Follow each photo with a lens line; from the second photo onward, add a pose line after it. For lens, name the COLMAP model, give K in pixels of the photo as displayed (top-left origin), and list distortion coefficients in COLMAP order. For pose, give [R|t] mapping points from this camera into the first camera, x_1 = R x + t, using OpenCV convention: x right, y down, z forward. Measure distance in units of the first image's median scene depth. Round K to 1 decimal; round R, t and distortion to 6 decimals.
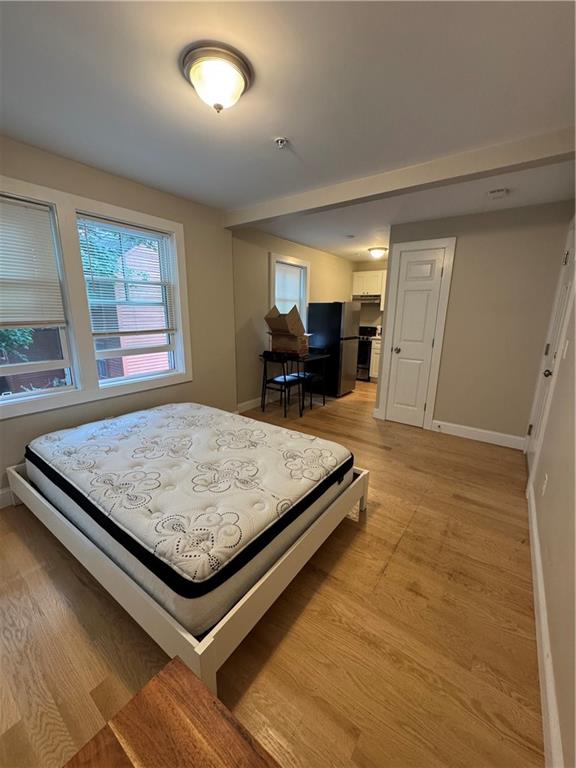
lens RADIAL K [[305.8, 0, 288.4], [0, 305.8, 383.9], [0, 0, 1]] dist [-0.005989, 0.000729]
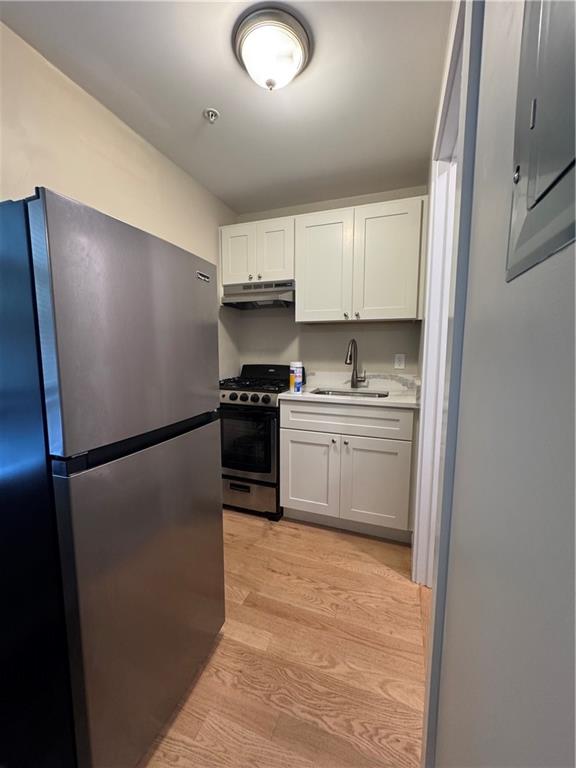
lens RADIAL K [[305.8, 0, 288.1], [0, 305.8, 384.2], [0, 0, 1]] dist [-0.005989, 0.000729]
pose [[0.960552, -0.044054, 0.274588, 0.467212], [0.075061, 0.991798, -0.103455, -0.316776], [-0.267778, 0.119985, 0.955980, 1.646250]]
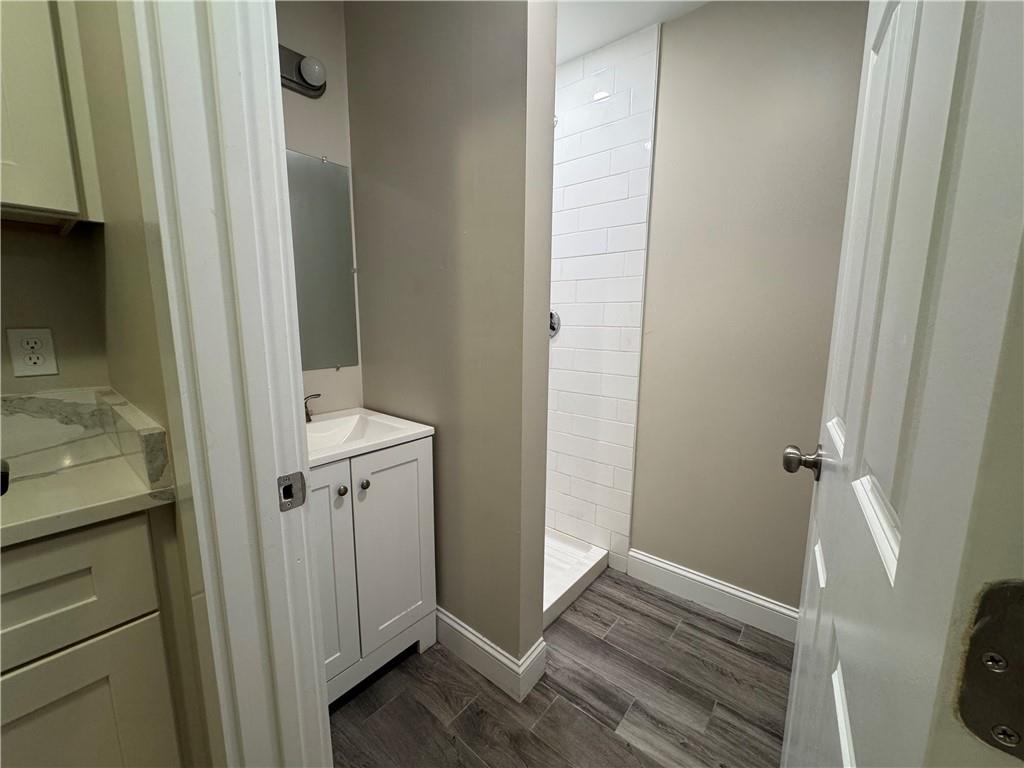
lens RADIAL K [[407.8, 0, 511.1], [0, 407.8, 381.6], [0, 0, 1]] dist [-0.005989, 0.000729]
pose [[0.057344, -0.164140, 0.984769, 0.693624], [0.224878, 0.963166, 0.147445, -0.384840], [-0.972698, 0.212998, 0.092143, 1.965095]]
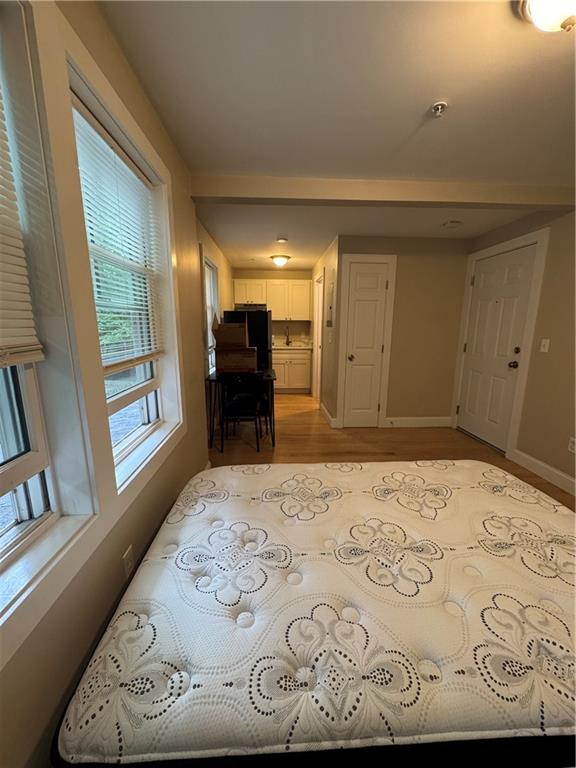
lens RADIAL K [[305.8, 0, 287.4], [0, 305.8, 383.6], [0, 0, 1]] dist [-0.005989, 0.000729]
pose [[0.774987, -0.130412, 0.618375, -0.708715], [0.150861, 0.988365, 0.019372, -0.119519], [-0.613707, 0.078276, 0.785644, 0.517443]]
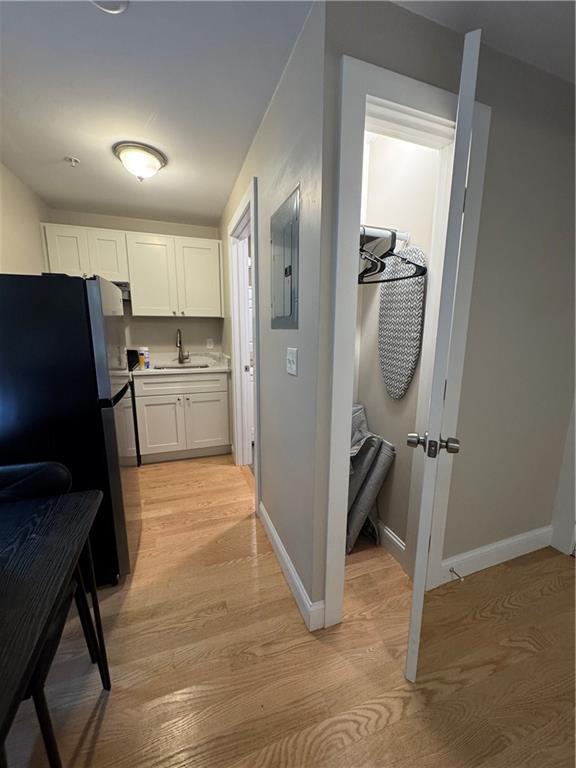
lens RADIAL K [[305.8, 0, 289.7], [0, 305.8, 384.4], [0, 0, 1]] dist [-0.005989, 0.000729]
pose [[0.556699, -0.162589, 0.814648, 0.070861], [0.192709, 0.979184, 0.063738, -0.292583], [-0.808053, 0.121507, 0.576443, 1.349321]]
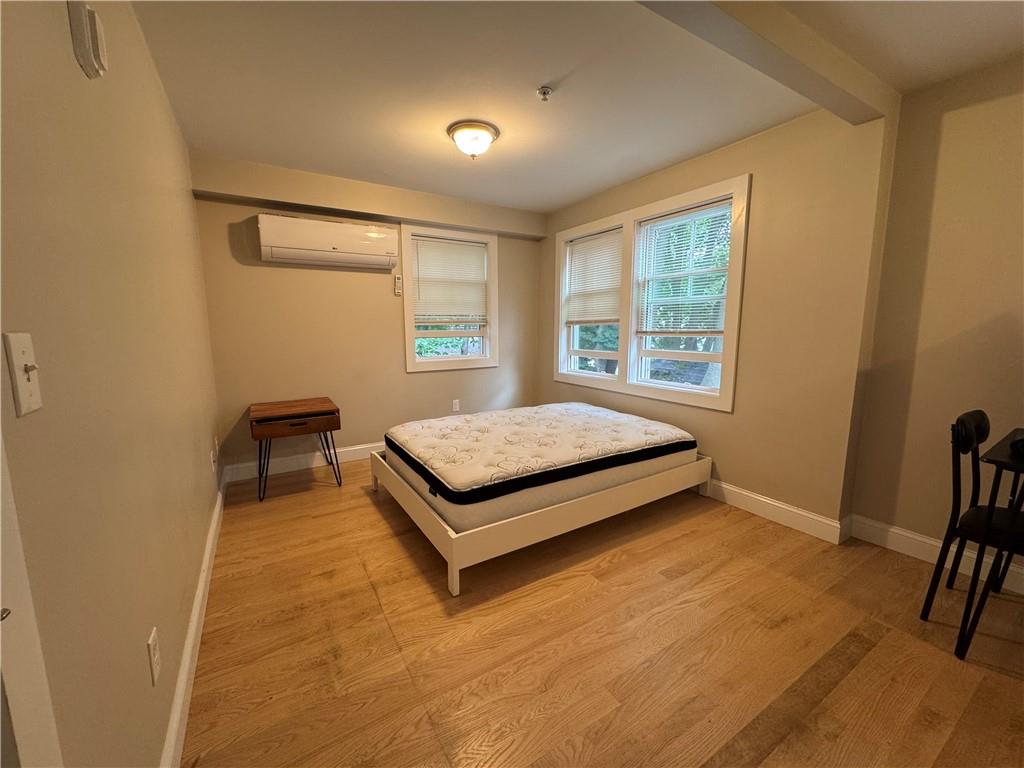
lens RADIAL K [[407.8, 0, 515.2], [0, 407.8, 382.0], [0, 0, 1]] dist [-0.005989, 0.000729]
pose [[-0.369065, 0.118803, -0.921779, 0.847287], [-0.213234, 0.954516, 0.208398, -0.204479], [0.904611, 0.273467, -0.326946, 1.152201]]
